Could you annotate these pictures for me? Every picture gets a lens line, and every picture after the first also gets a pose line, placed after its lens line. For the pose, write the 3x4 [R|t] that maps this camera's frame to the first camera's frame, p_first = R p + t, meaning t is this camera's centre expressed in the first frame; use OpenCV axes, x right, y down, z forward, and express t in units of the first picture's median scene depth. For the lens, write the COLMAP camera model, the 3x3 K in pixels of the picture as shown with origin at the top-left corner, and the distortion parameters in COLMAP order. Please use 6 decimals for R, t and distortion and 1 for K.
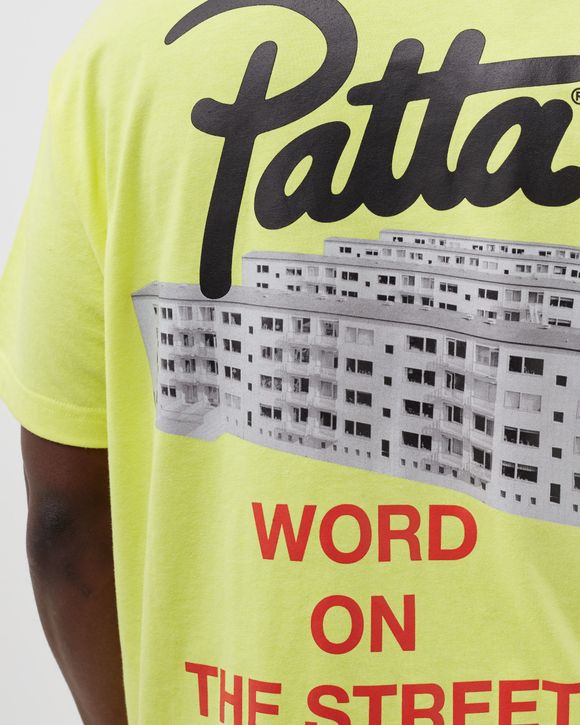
lens RADIAL K [[1616.0, 0, 290.0], [0, 1616.0, 362.5], [0, 0, 1]] dist [-0.551933, 3.988079]
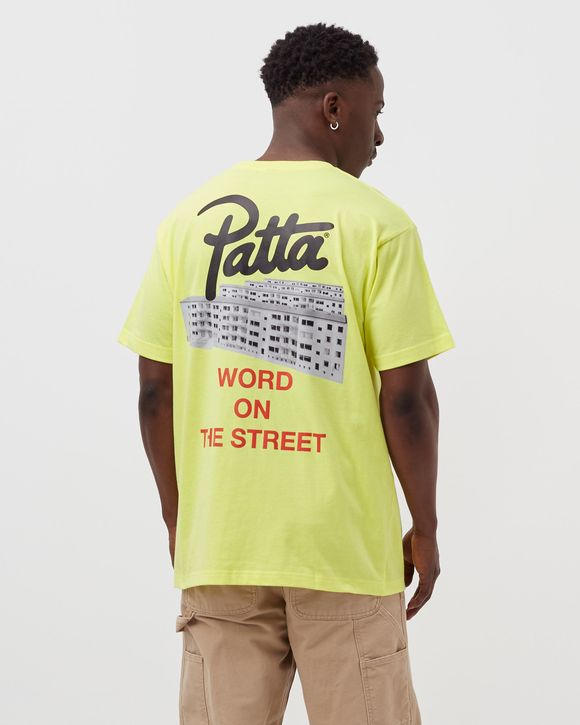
lens RADIAL K [[1616.0, 0, 290.0], [0, 1616.0, 362.5], [0, 0, 1]] dist [-0.551933, 3.988079]
pose [[0.996508, 0.038274, -0.074213, 0.336210], [-0.045785, 0.993699, -0.102305, 0.382060], [0.069830, 0.105345, 0.991981, -1.985005]]
